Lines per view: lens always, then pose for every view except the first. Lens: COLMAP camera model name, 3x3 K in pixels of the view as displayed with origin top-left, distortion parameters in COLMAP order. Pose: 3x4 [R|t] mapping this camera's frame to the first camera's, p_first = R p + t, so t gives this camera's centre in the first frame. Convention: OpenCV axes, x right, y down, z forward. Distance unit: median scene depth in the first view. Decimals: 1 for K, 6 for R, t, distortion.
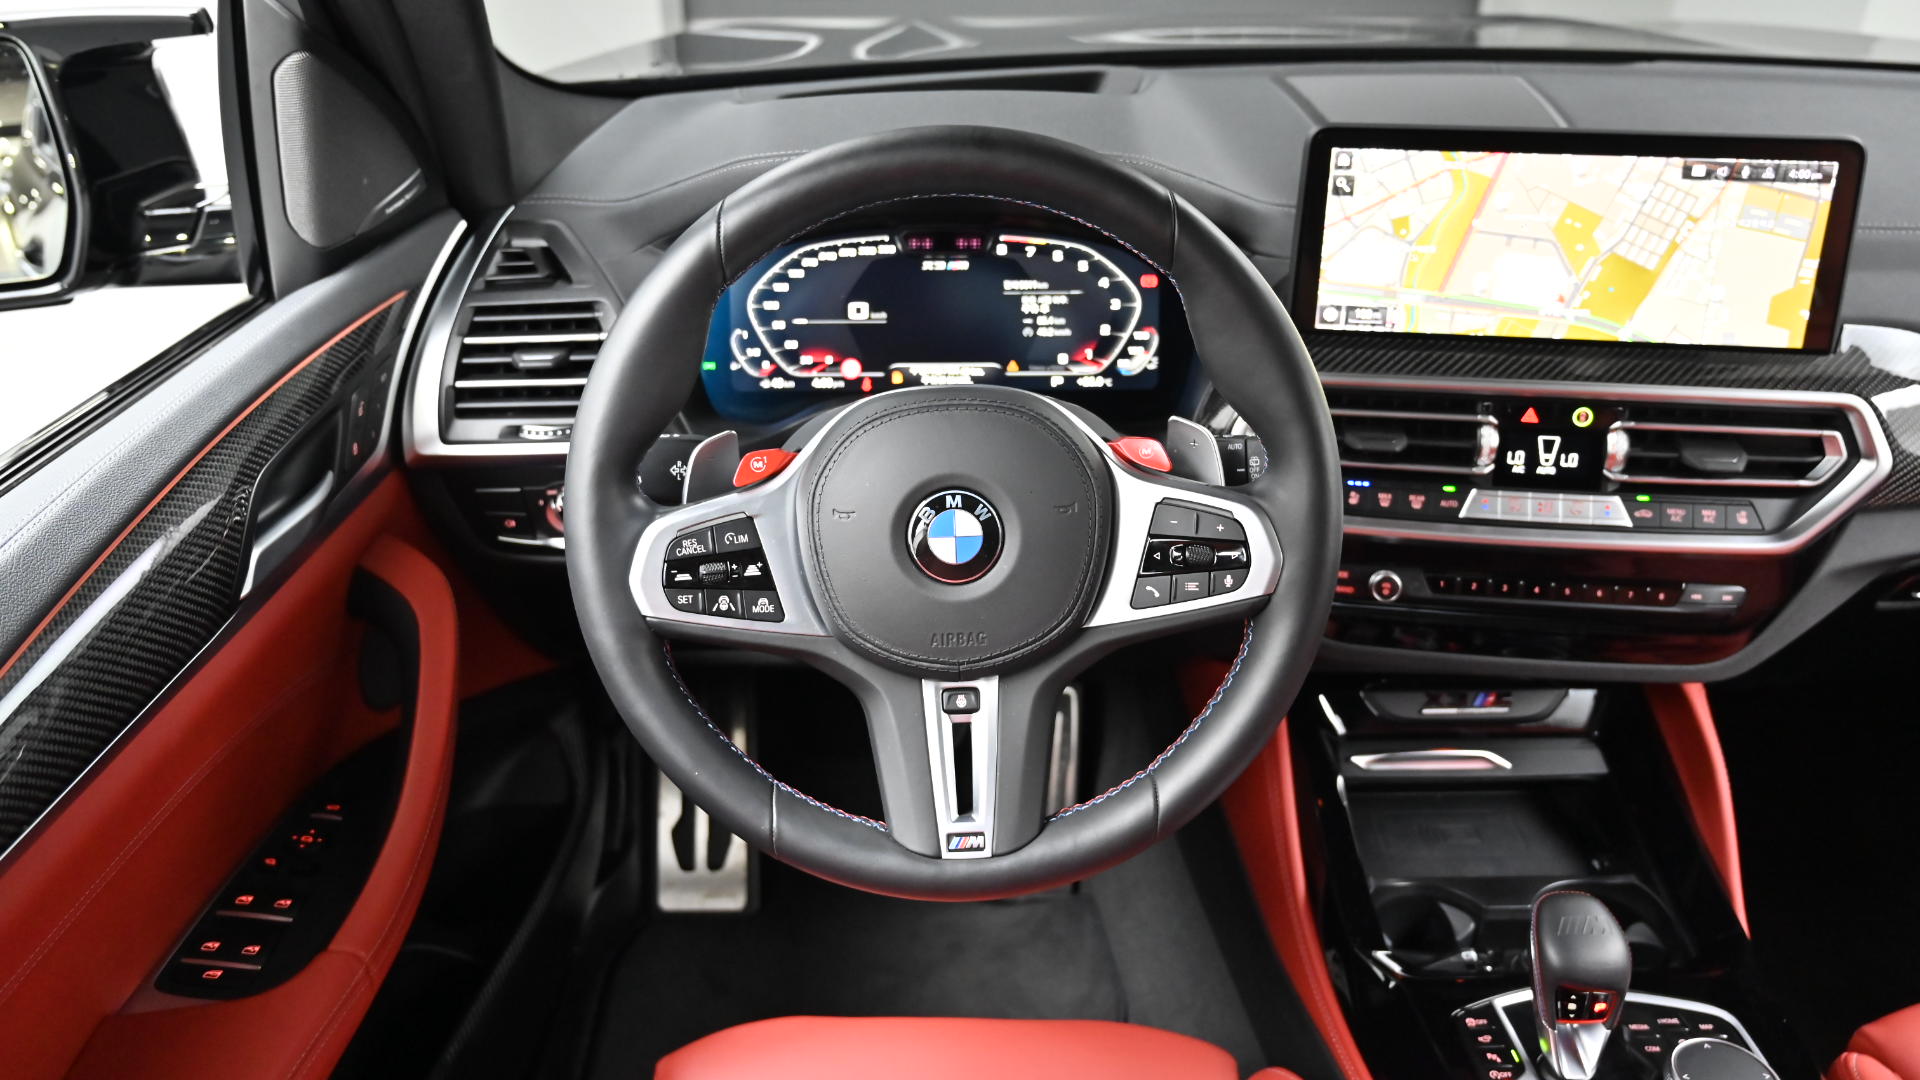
lens RADIAL K [[1437.1, 0, 961.1], [0, 1437.1, 539.2], [0, 0, 1]] dist [0.007980, -0.000257]
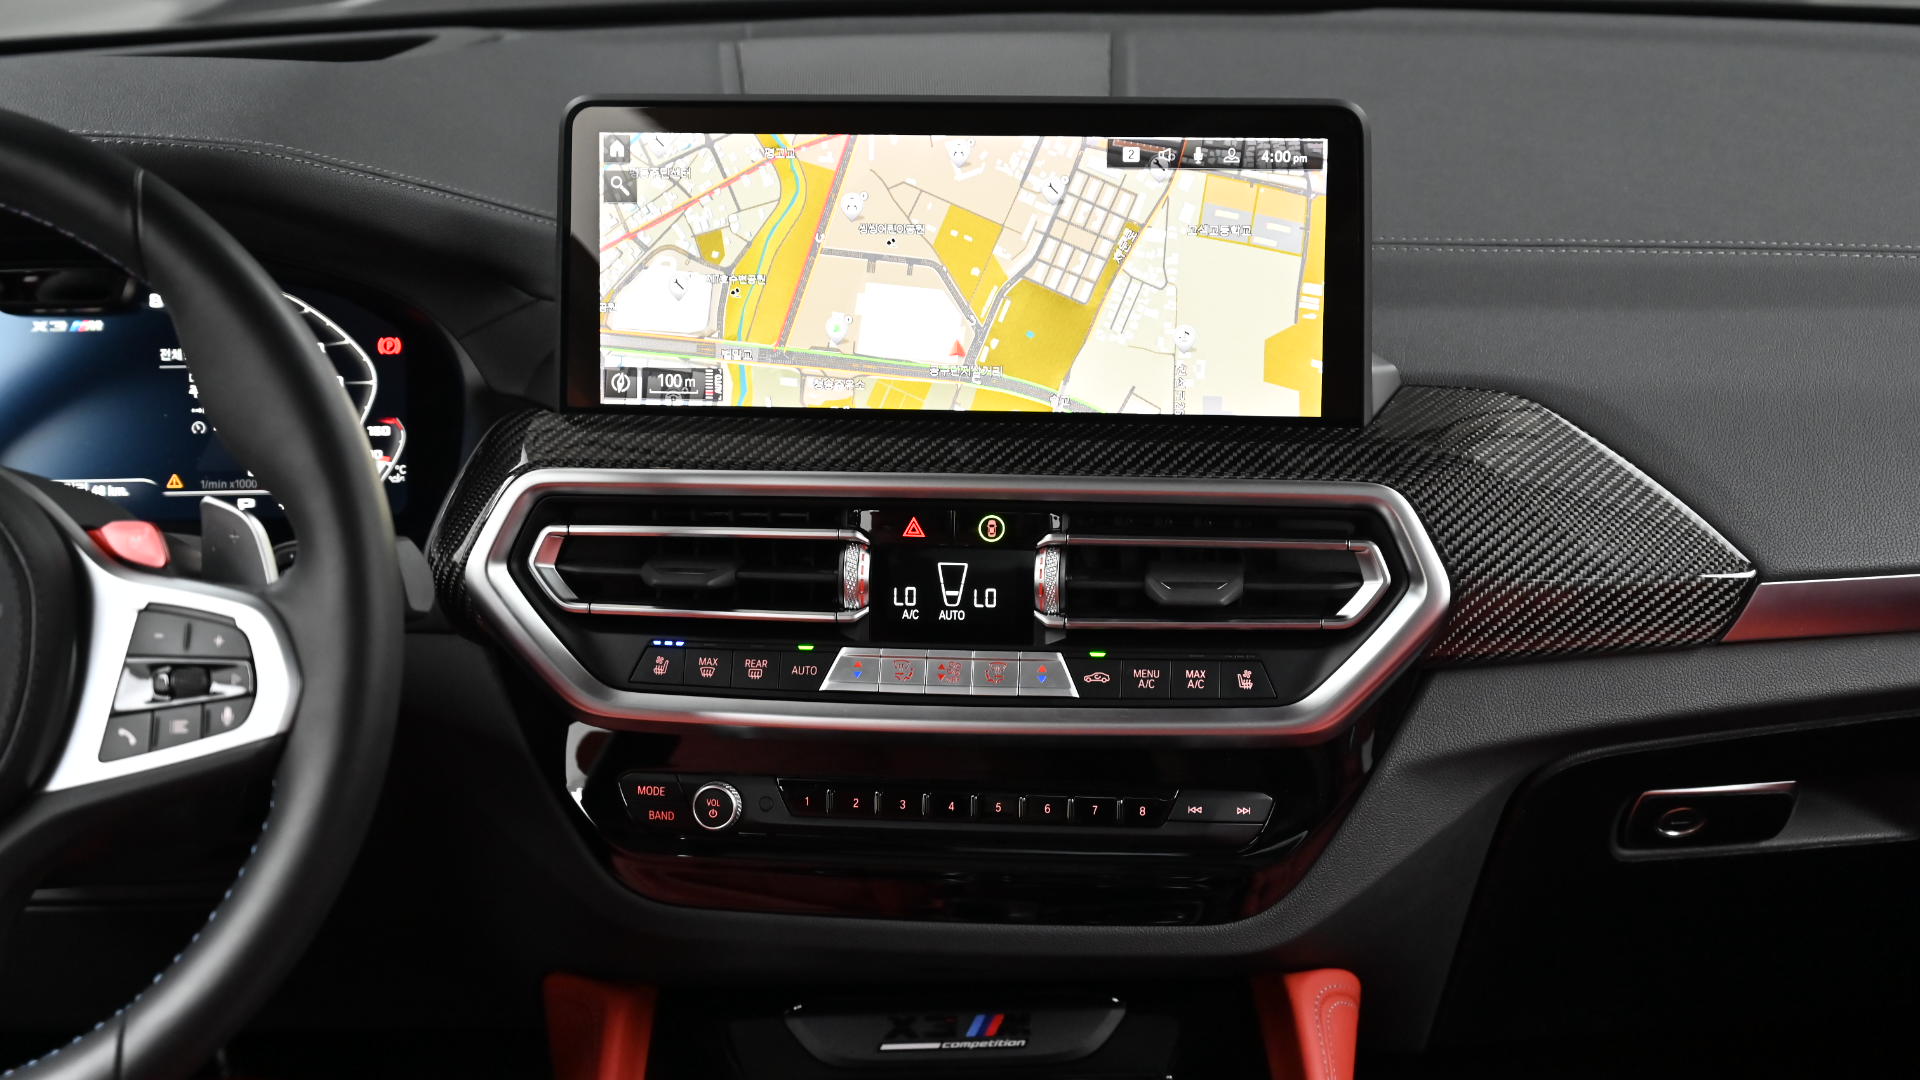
lens RADIAL K [[3265.9, 0, 959.6], [0, 3265.9, 540.1], [0, 0, 1]] dist [-0.034145, 0.000000]
pose [[0.999864, -0.016268, -0.002851, 0.421768], [0.015521, 0.984519, -0.174592, 0.174811], [0.005647, 0.174524, 0.984637, -0.435899]]
